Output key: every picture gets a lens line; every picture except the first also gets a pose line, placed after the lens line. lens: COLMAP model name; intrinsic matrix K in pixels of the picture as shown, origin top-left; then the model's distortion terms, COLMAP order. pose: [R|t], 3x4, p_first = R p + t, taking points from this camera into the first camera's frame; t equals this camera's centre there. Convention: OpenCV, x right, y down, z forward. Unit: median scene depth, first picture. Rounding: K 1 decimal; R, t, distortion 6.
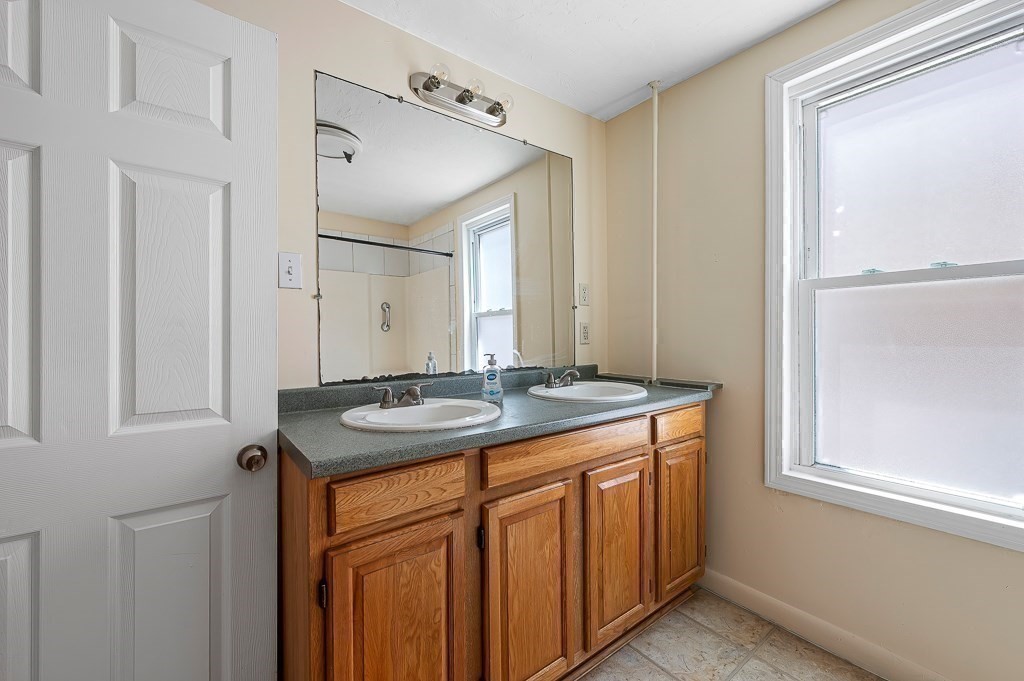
lens RADIAL K [[422.3, 0, 509.7], [0, 422.3, 340.5], [0, 0, 1]] dist [-0.000755, -0.000091]
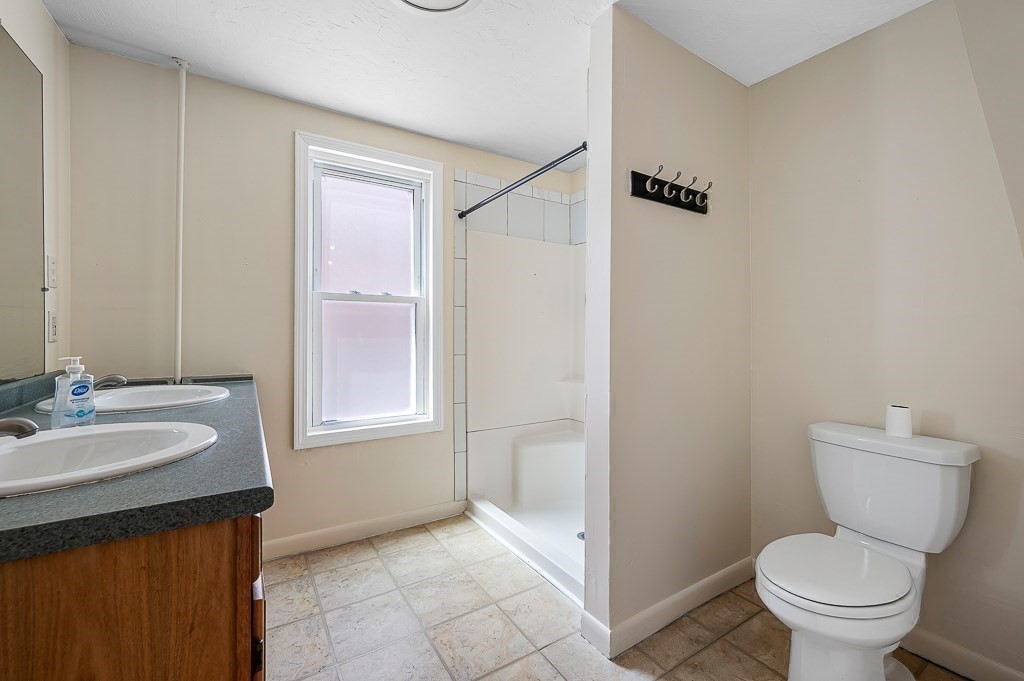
lens RADIAL K [[422.3, 0, 509.0], [0, 422.3, 335.6], [0, 0, 1]] dist [-0.000755, -0.000091]
pose [[0.093310, -0.000201, 0.995637, -0.629109], [0.006167, 0.999981, -0.000376, 0.003212], [-0.995618, 0.006175, 0.093310, 0.243886]]
